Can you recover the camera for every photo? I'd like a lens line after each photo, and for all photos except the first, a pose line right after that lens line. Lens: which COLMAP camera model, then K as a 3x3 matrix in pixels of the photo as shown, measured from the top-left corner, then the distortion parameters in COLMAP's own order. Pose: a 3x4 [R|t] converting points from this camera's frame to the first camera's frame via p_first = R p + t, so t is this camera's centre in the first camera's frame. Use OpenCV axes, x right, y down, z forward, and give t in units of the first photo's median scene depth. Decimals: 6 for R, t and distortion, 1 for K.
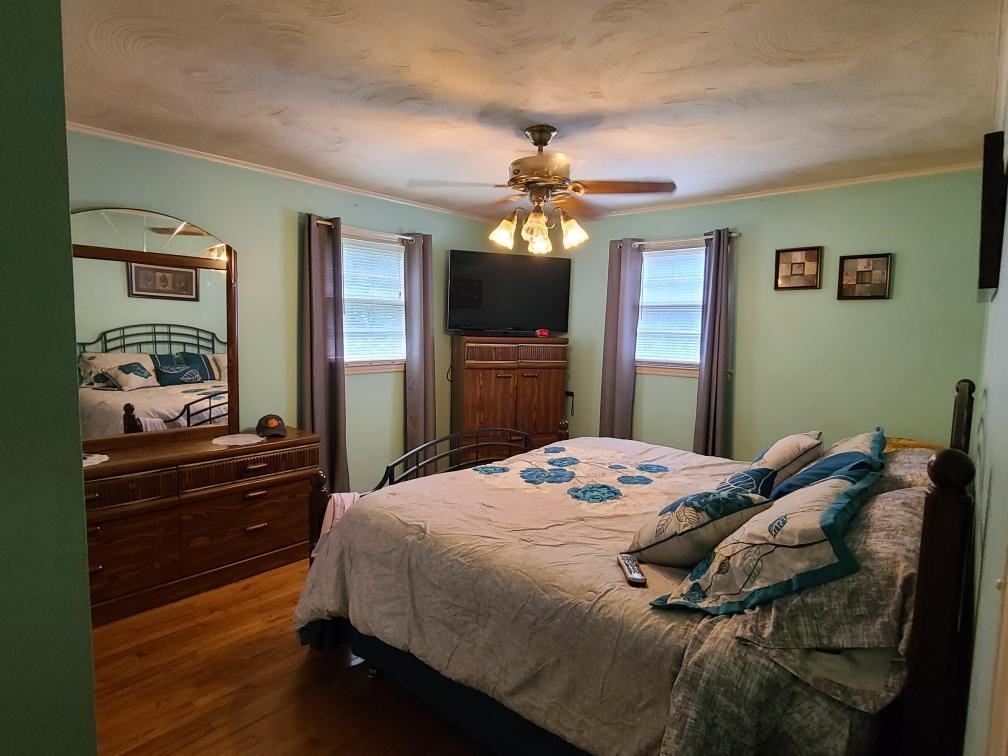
lens RADIAL K [[558.6, 0, 503.8], [0, 558.6, 375.1], [0, 0, 1]] dist [-0.000413, -0.004222]
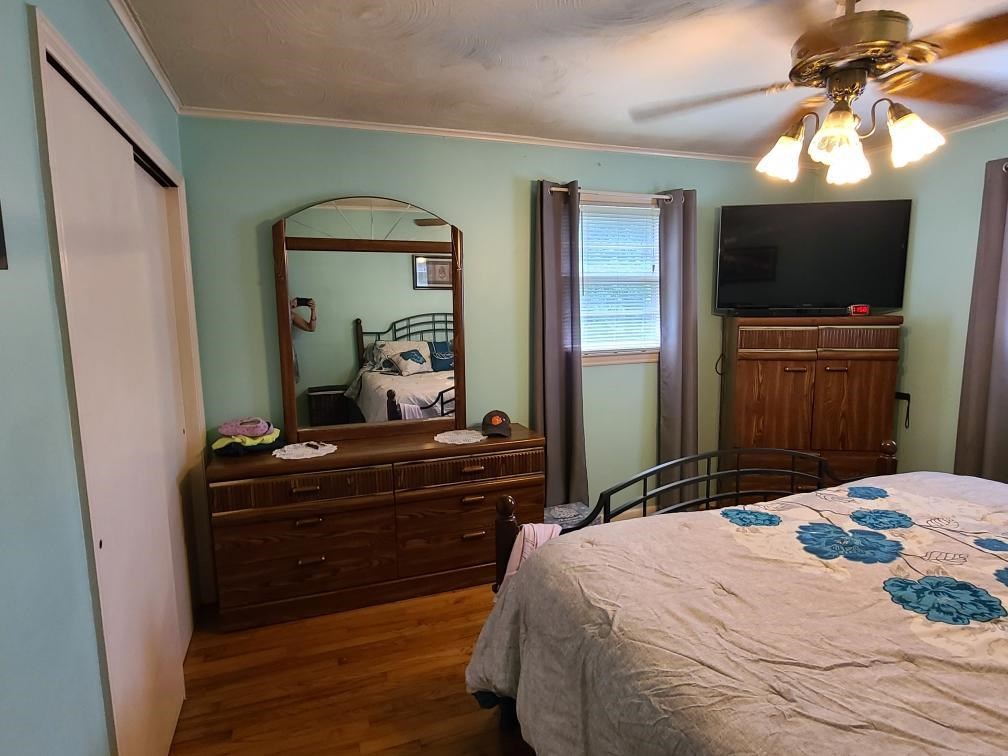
lens RADIAL K [[558.6, 0, 503.8], [0, 558.6, 375.1], [0, 0, 1]] dist [-0.000413, -0.004222]
pose [[0.871748, 0.023880, -0.489372, 0.035037], [-0.008658, 0.999406, 0.033346, -0.017067], [0.489878, -0.024832, 0.871437, 0.224512]]
